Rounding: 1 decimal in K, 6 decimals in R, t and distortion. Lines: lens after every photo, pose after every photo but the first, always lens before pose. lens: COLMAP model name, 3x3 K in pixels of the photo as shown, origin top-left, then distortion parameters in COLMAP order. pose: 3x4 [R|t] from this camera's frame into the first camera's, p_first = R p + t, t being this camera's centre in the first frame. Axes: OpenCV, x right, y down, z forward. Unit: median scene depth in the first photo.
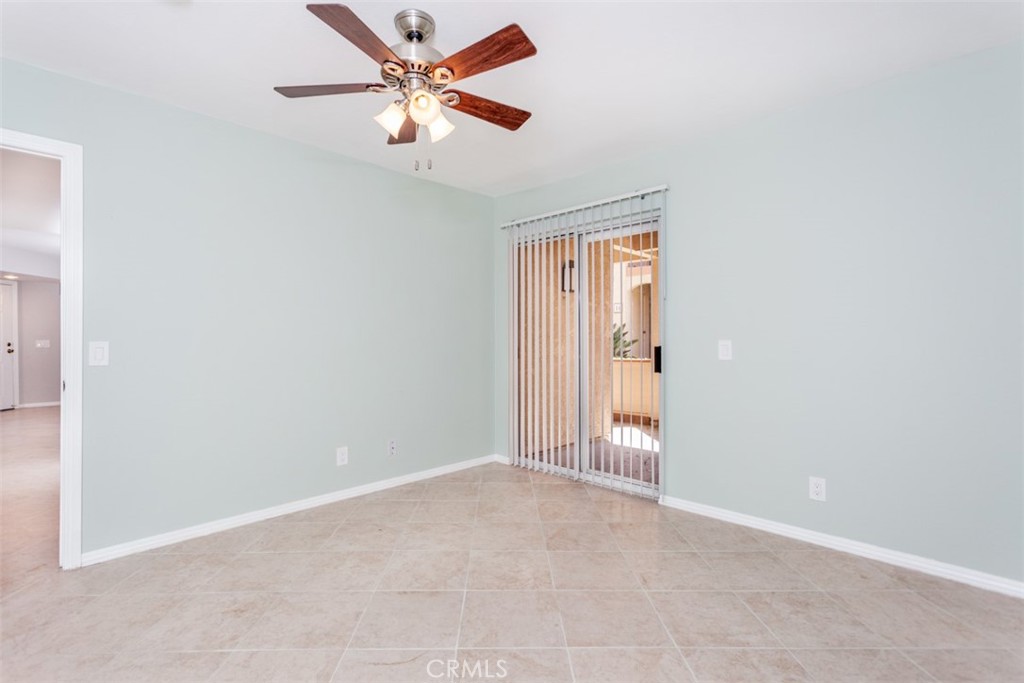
lens RADIAL K [[477.6, 0, 512.0], [0, 477.6, 341.7], [0, 0, 1]] dist [0.002594, 0.000161]
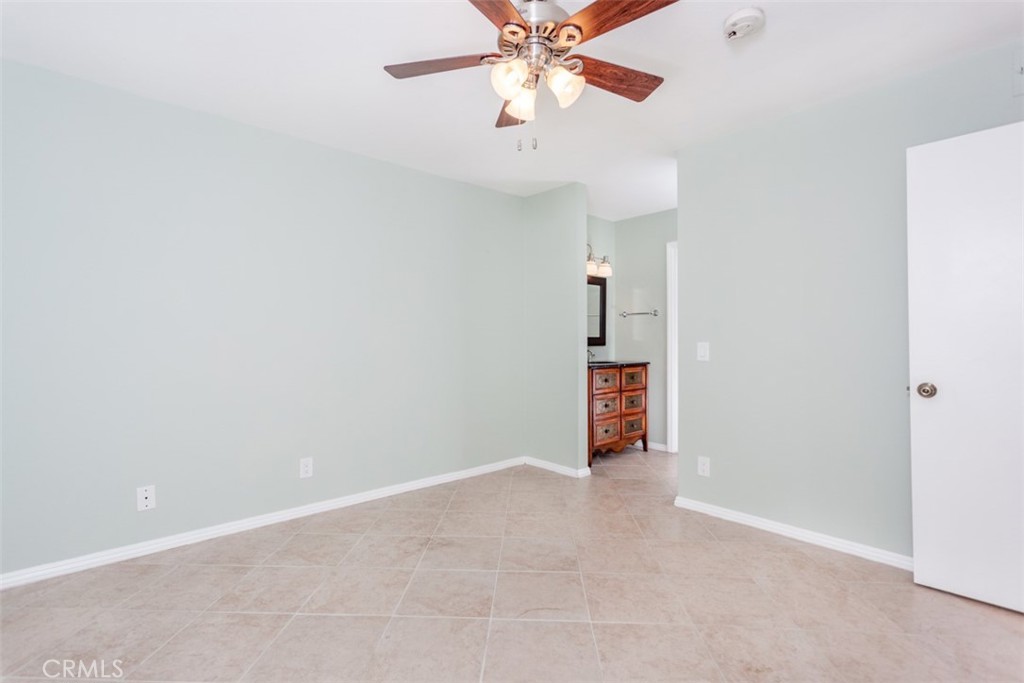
lens RADIAL K [[477.6, 0, 514.9], [0, 477.6, 340.1], [0, 0, 1]] dist [0.002594, 0.000161]
pose [[-0.998191, 0.002562, 0.060072, -0.239547], [0.003025, 0.999966, 0.007617, -0.013615], [-0.060051, 0.007785, -0.998165, 2.092724]]
